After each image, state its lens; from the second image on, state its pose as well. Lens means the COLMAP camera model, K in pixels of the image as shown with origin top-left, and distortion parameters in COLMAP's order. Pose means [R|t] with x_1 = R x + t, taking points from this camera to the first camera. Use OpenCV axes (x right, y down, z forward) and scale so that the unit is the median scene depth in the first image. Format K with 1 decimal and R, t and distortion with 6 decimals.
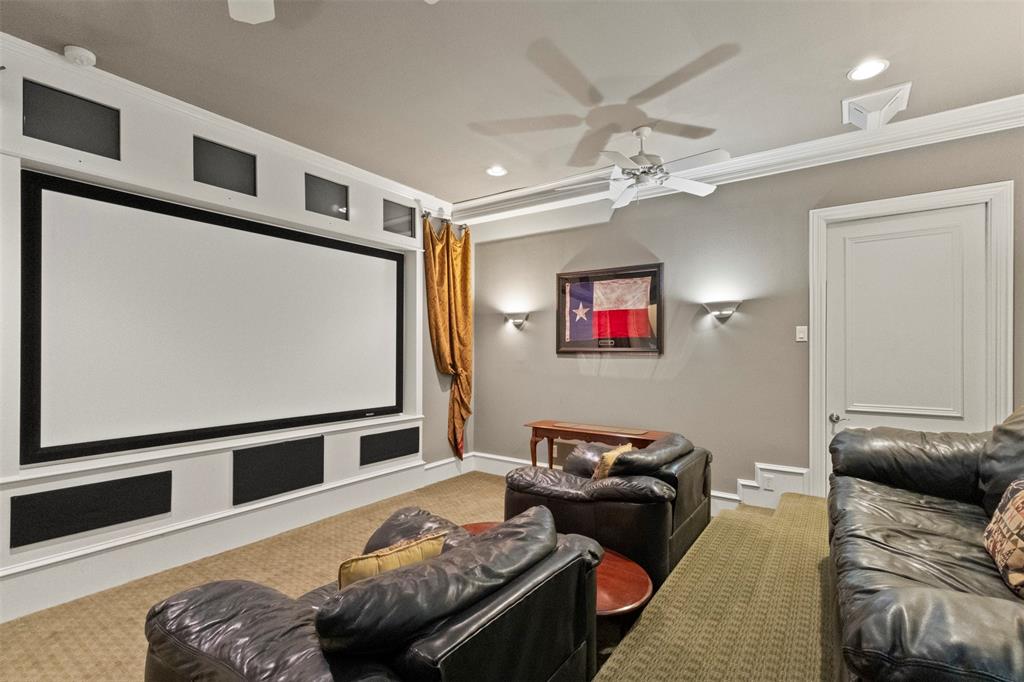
lens RADIAL K [[472.8, 0, 510.7], [0, 472.8, 345.2], [0, 0, 1]] dist [-0.018610, -0.000245]
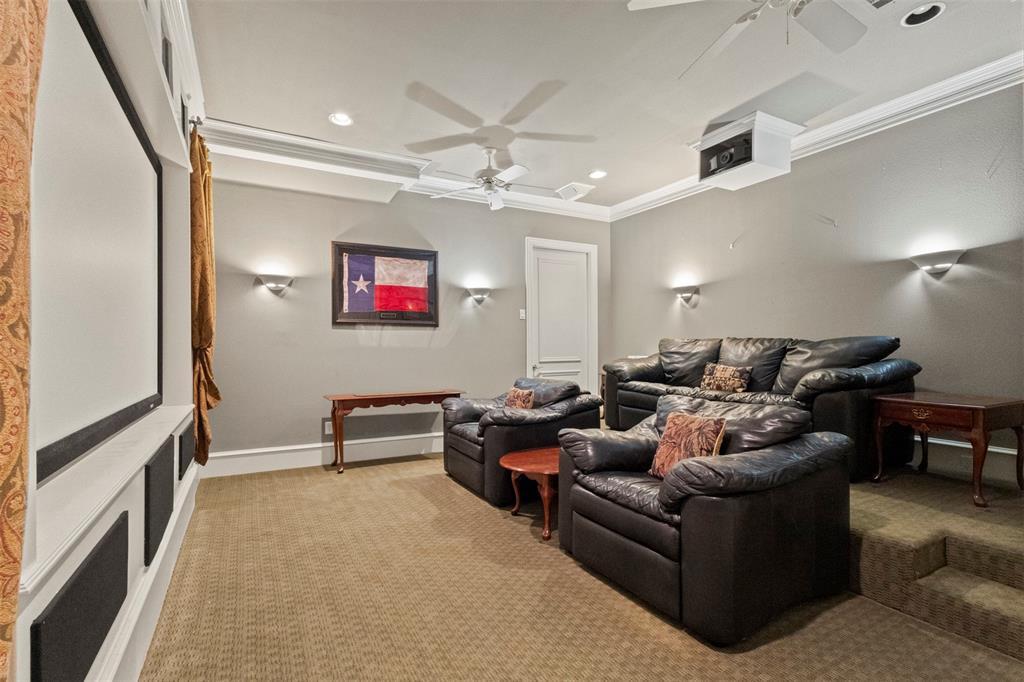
lens RADIAL K [[472.8, 0, 510.6], [0, 472.8, 343.8], [0, 0, 1]] dist [-0.018610, -0.000245]
pose [[0.428377, 0.004192, 0.903590, -0.646140], [-0.002358, 0.999991, -0.003521, 0.062576], [-0.903597, -0.000622, 0.428383, 0.285894]]
